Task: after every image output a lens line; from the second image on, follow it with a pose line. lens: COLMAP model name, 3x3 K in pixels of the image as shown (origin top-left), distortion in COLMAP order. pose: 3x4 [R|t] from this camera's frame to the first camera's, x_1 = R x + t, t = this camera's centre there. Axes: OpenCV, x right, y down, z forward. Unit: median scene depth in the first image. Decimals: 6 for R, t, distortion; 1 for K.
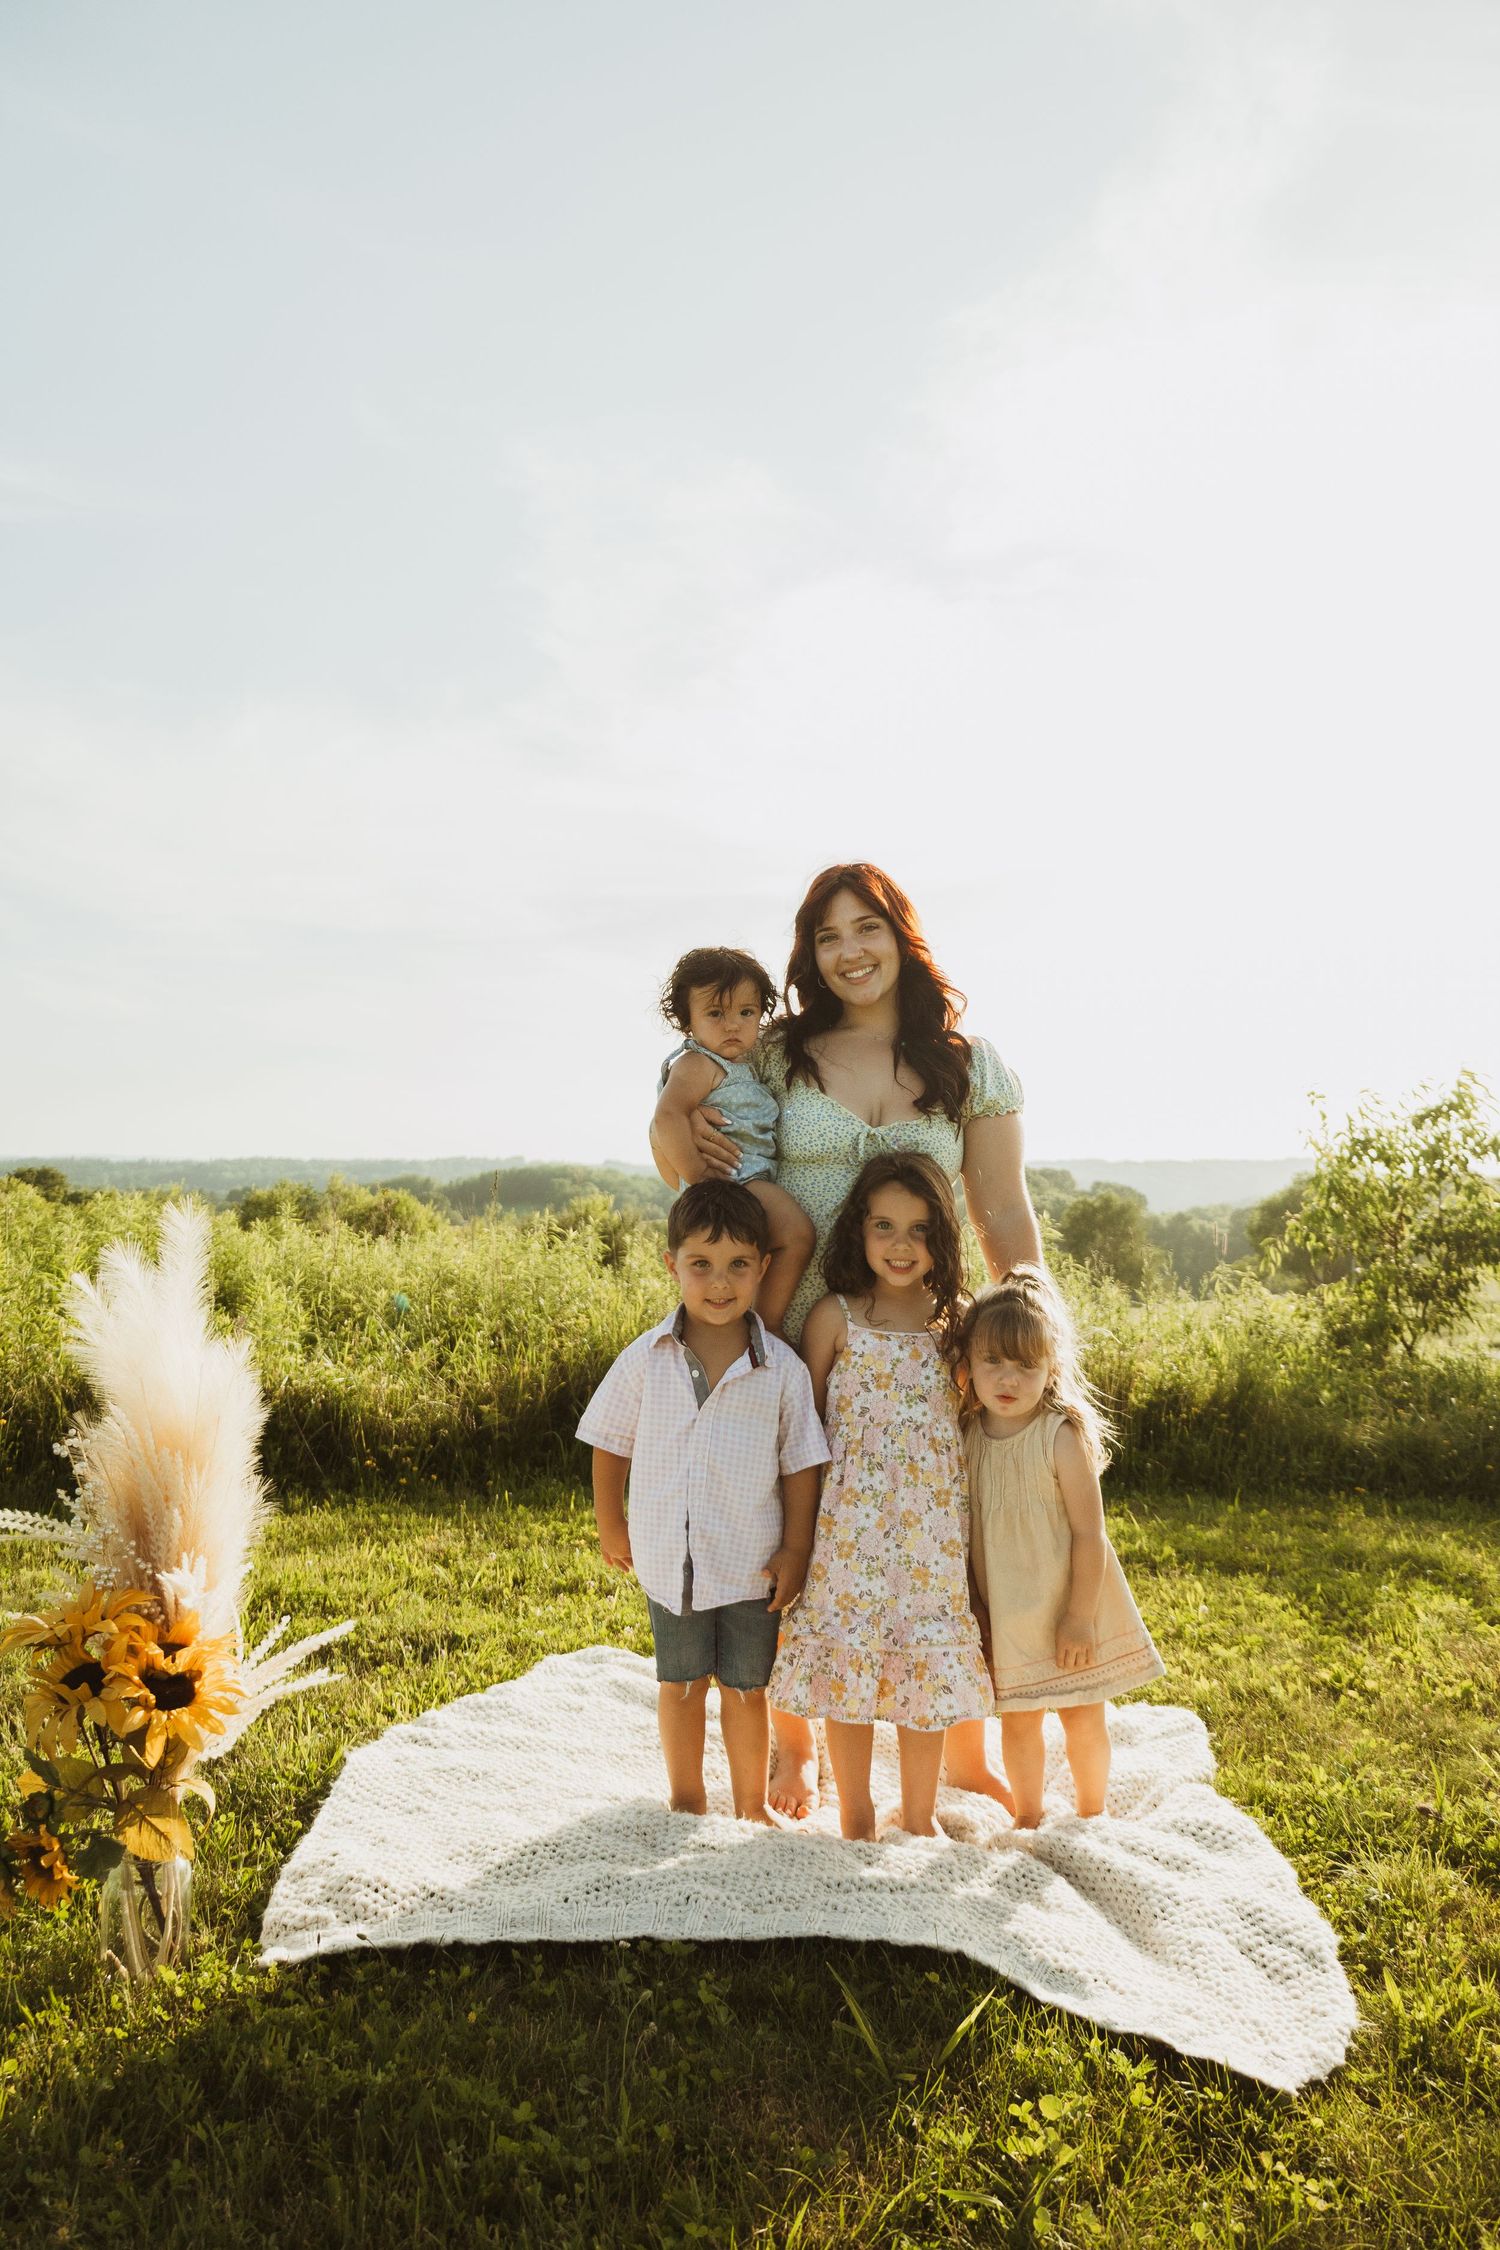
lens RADIAL K [[1633.7, 0, 742.0], [0, 1633.7, 1133.1], [0, 0, 1]] dist [0.056264, -0.005441]
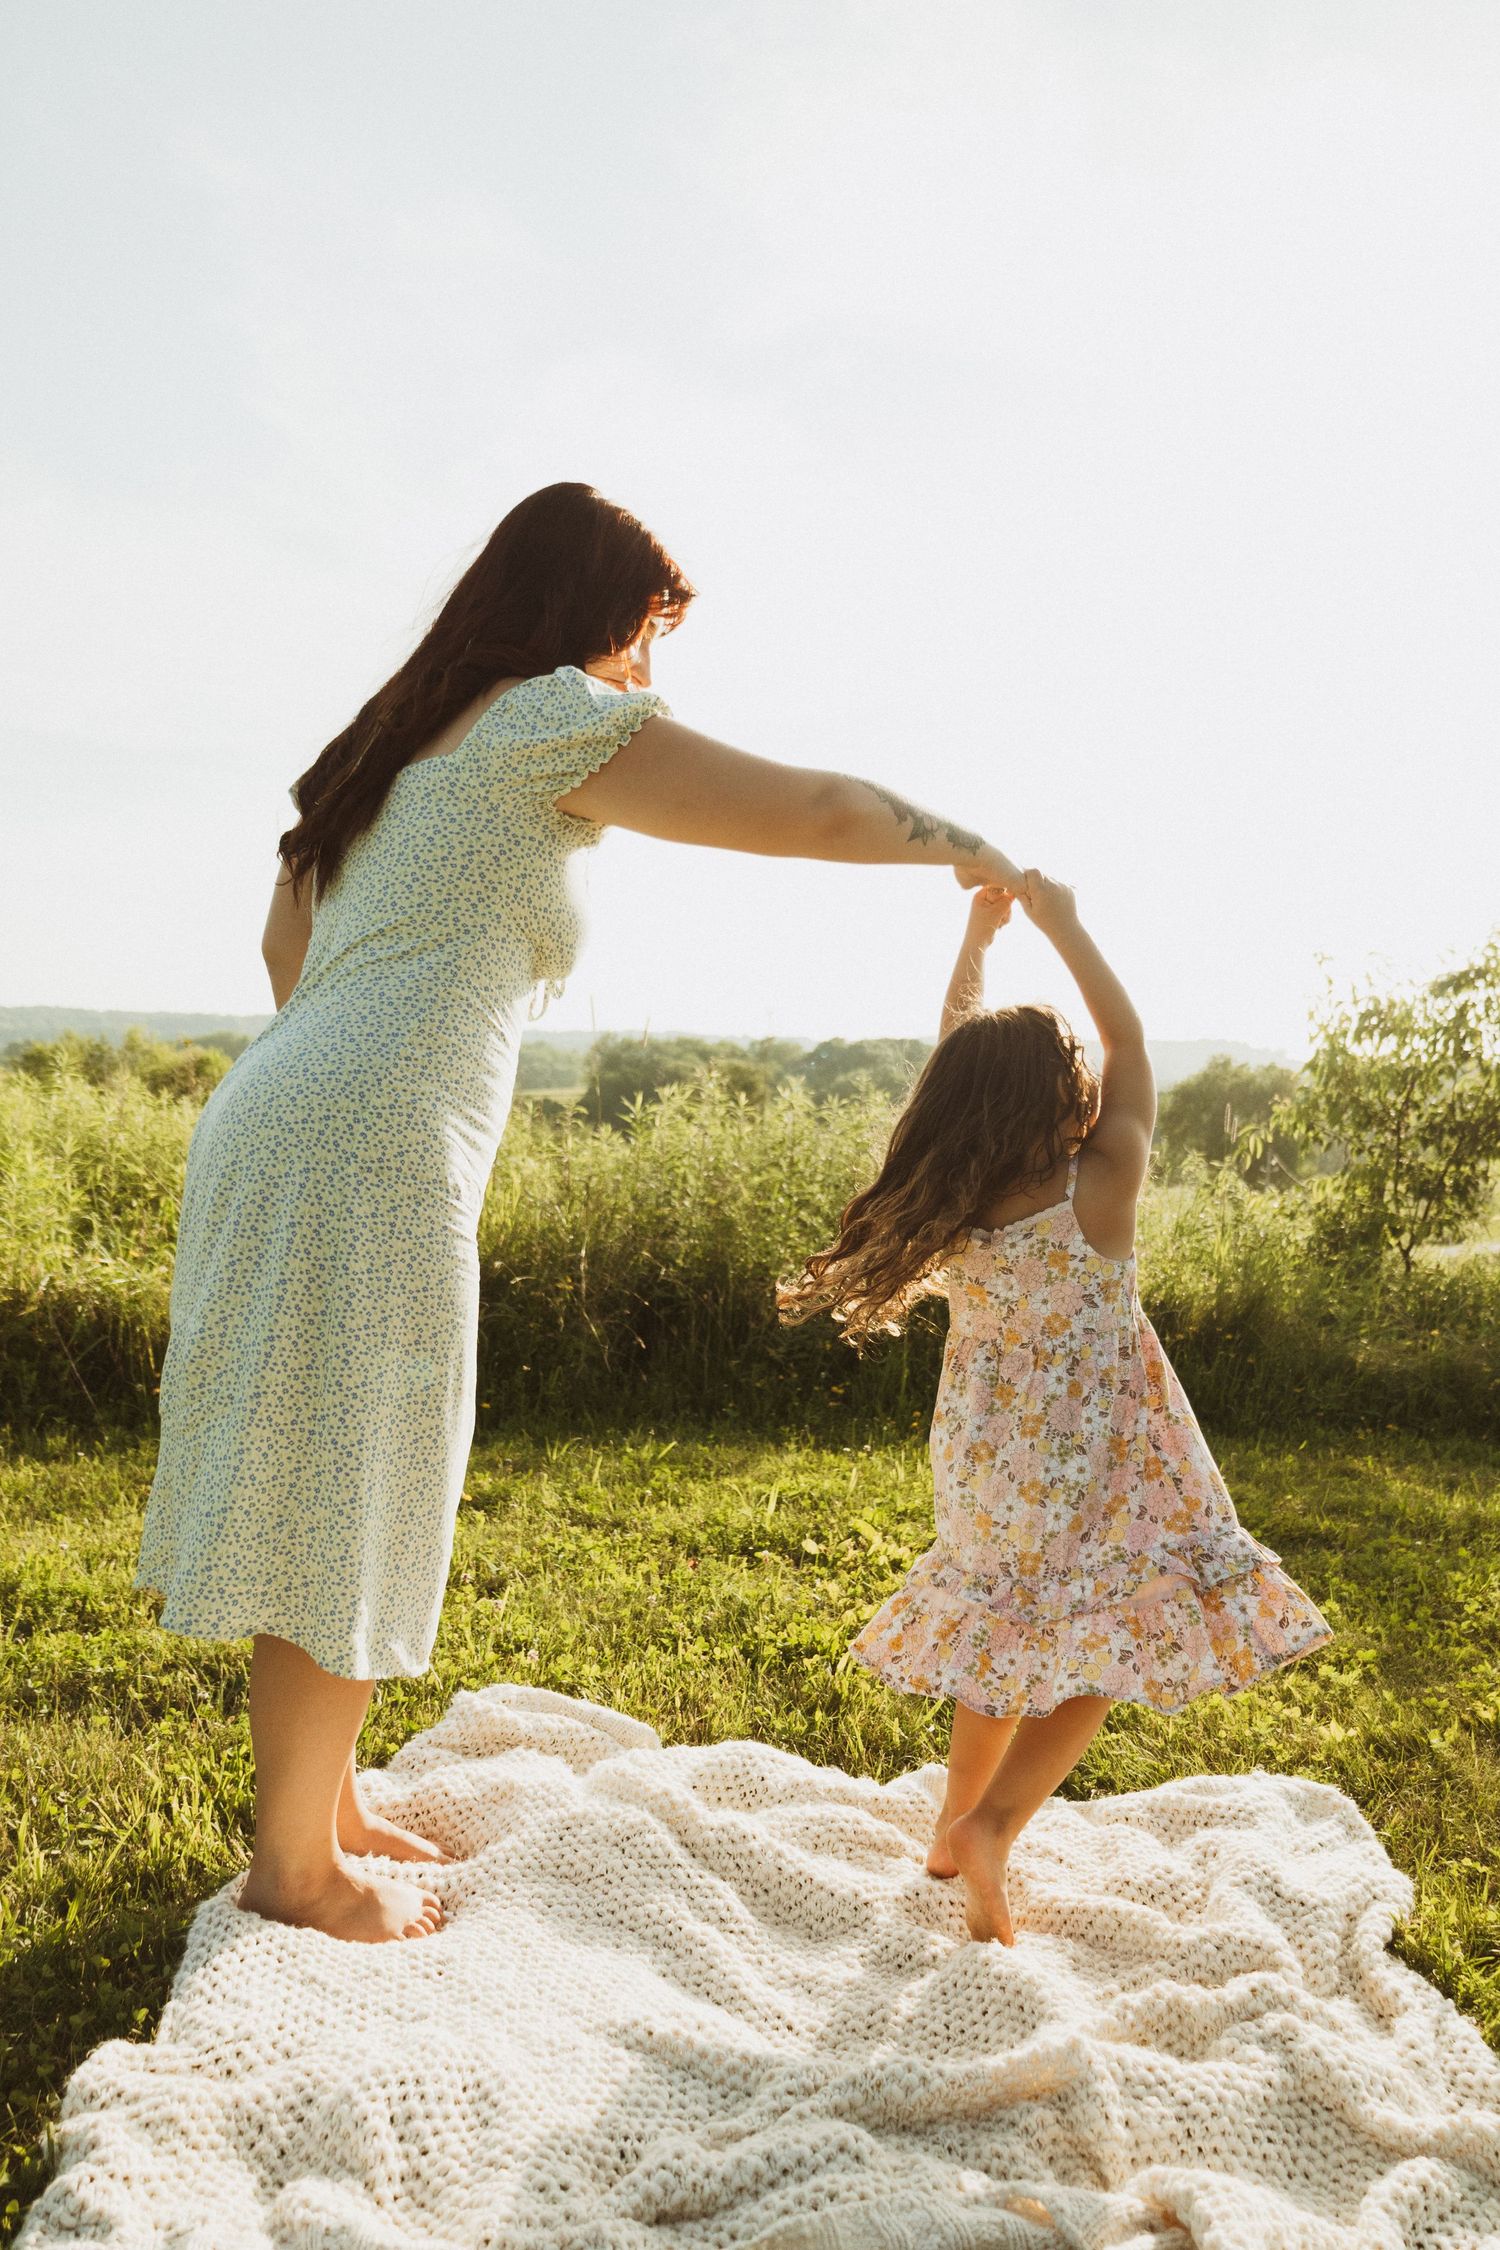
lens RADIAL K [[1757.1, 0, 747.5], [0, 1757.1, 1148.8], [0, 0, 1]] dist [0.084554, -0.006574]
pose [[0.995864, 0.021550, 0.088264, -0.026097], [-0.028761, 0.996278, 0.081260, 0.012447], [-0.086185, -0.083462, 0.992777, 0.143772]]
